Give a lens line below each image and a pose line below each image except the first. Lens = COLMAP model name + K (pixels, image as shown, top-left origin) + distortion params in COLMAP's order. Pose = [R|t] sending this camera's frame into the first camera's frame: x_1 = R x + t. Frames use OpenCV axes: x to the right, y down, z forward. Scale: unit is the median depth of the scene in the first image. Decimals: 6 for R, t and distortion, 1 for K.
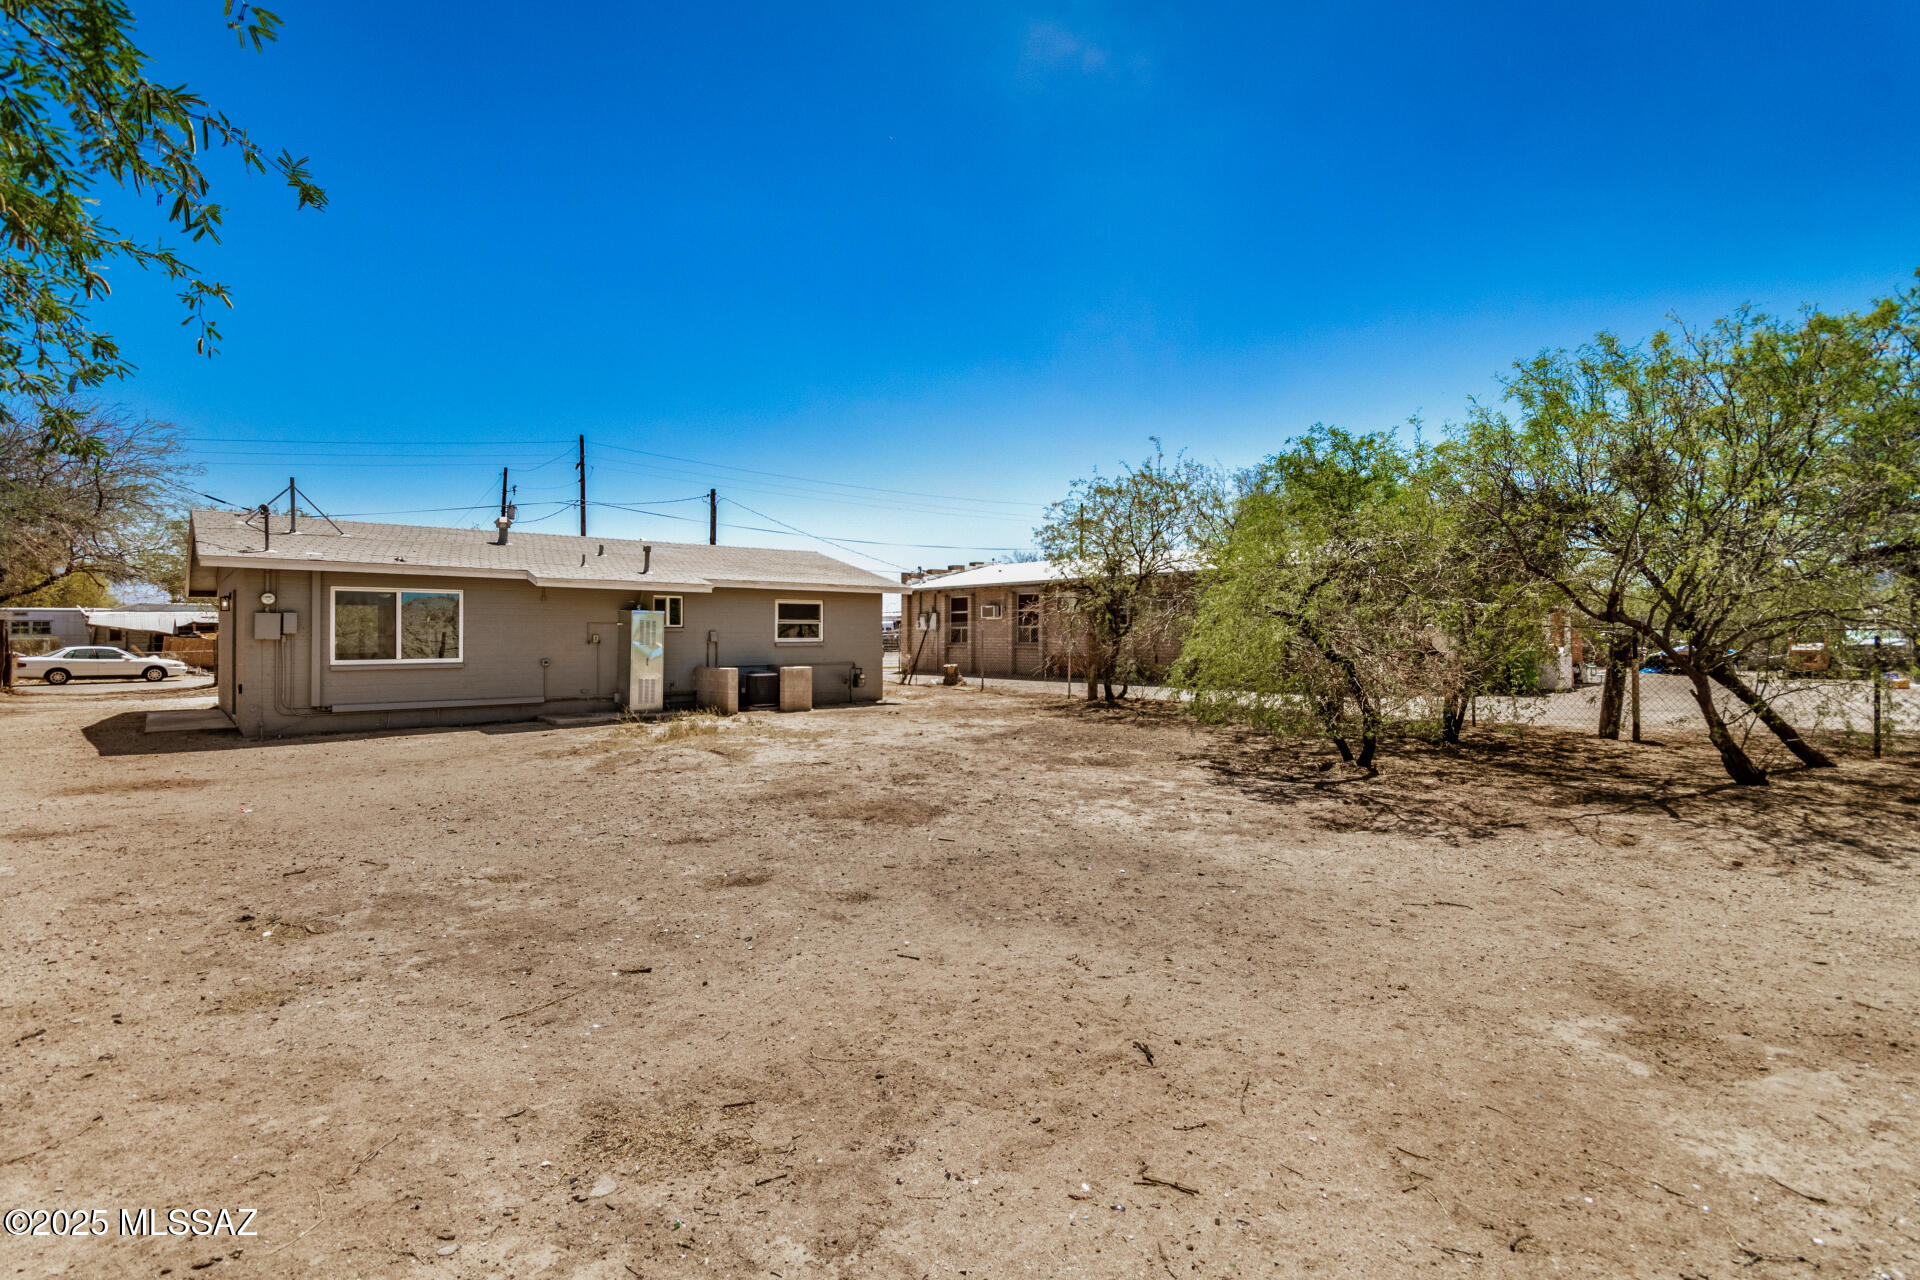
lens RADIAL K [[891.4, 0, 963.6], [0, 891.4, 637.9], [0, 0, 1]] dist [0.004843, 0.000880]
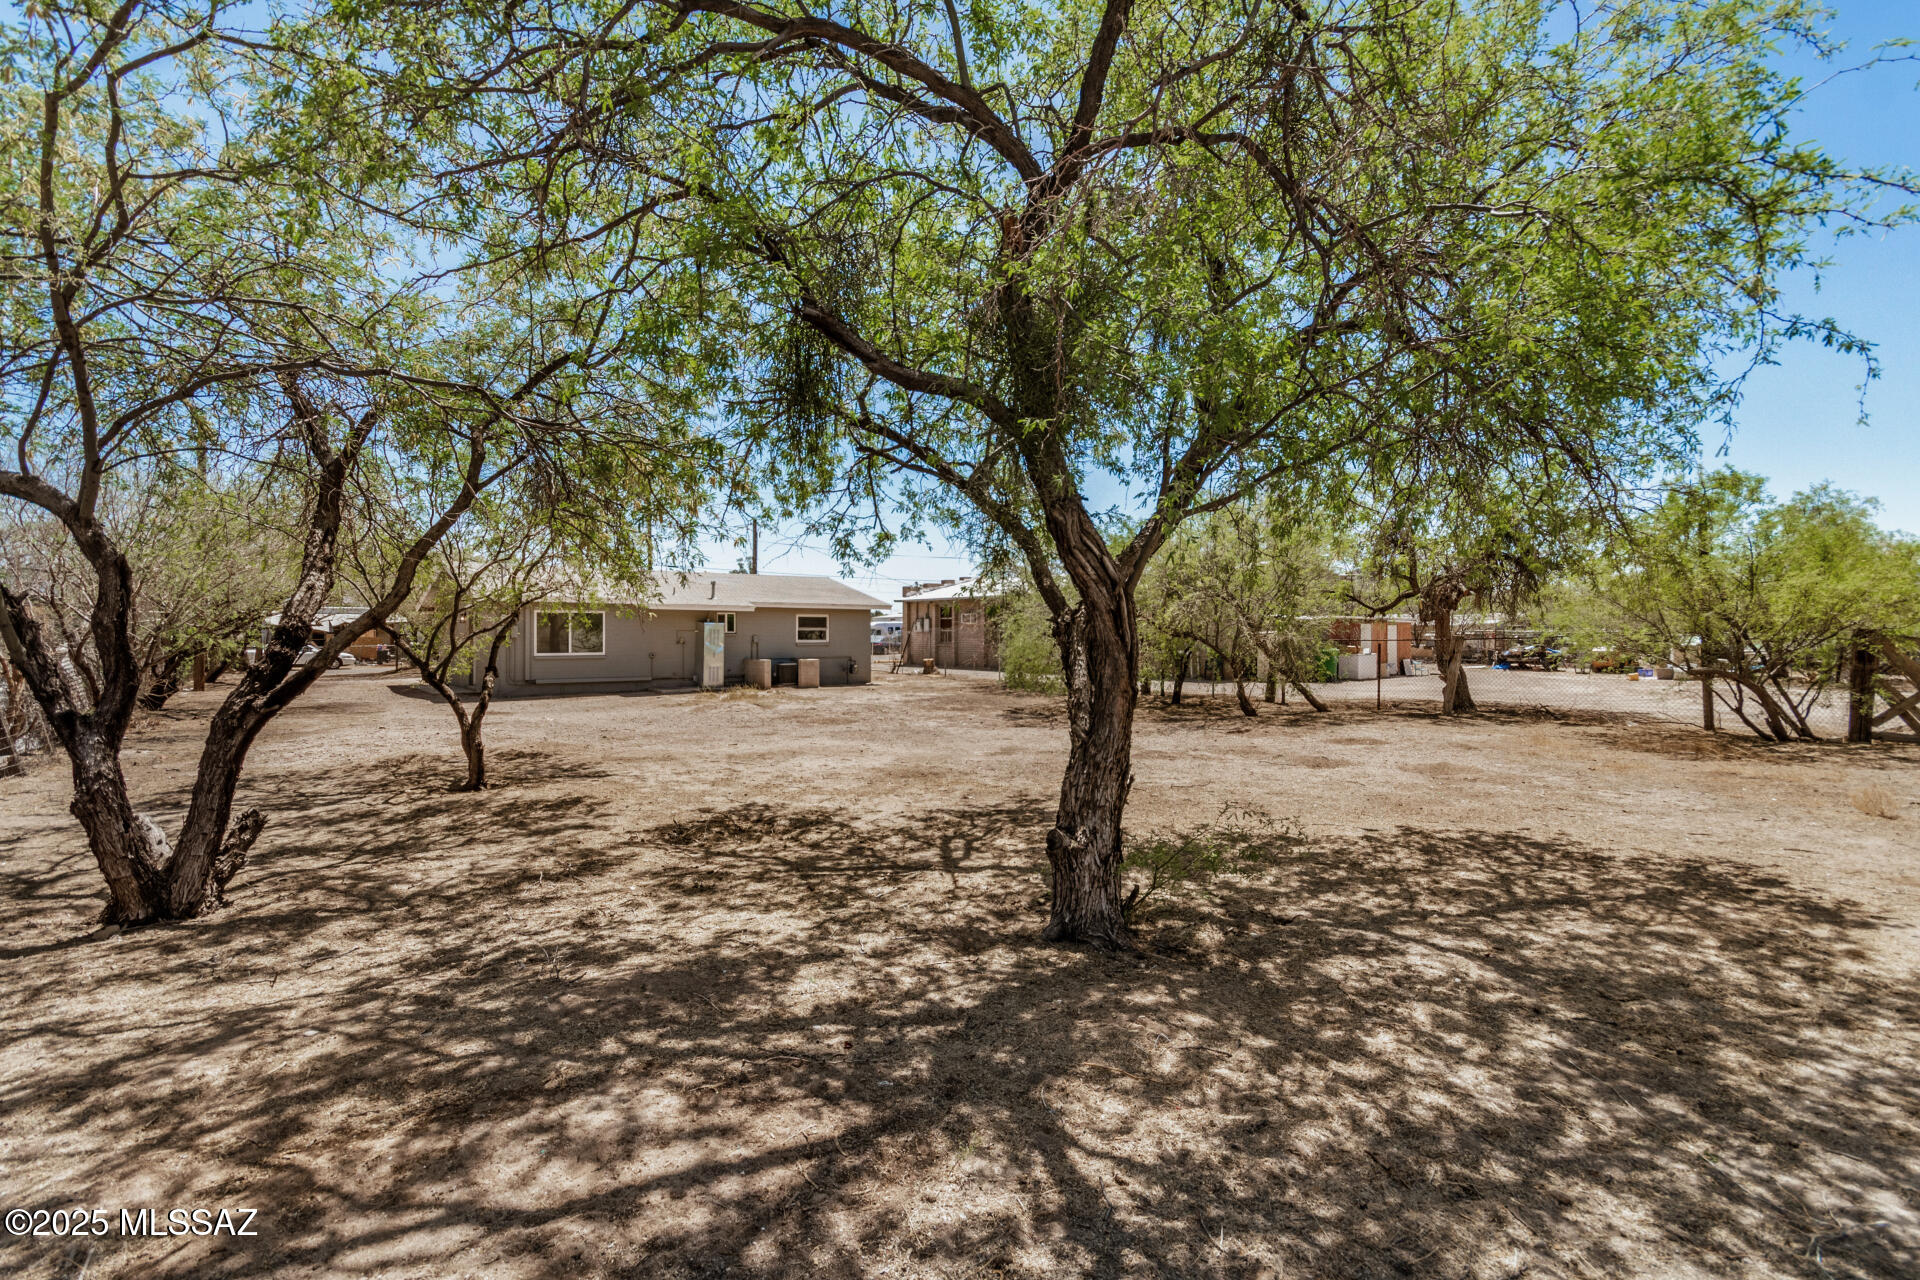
lens RADIAL K [[891.4, 0, 963.6], [0, 891.4, 637.9], [0, 0, 1]] dist [0.004843, 0.000880]
pose [[0.998936, 0.005303, -0.045818, 0.138132], [-0.005082, 0.999975, 0.004937, -0.012425], [0.045843, -0.004699, 0.998938, -0.485349]]
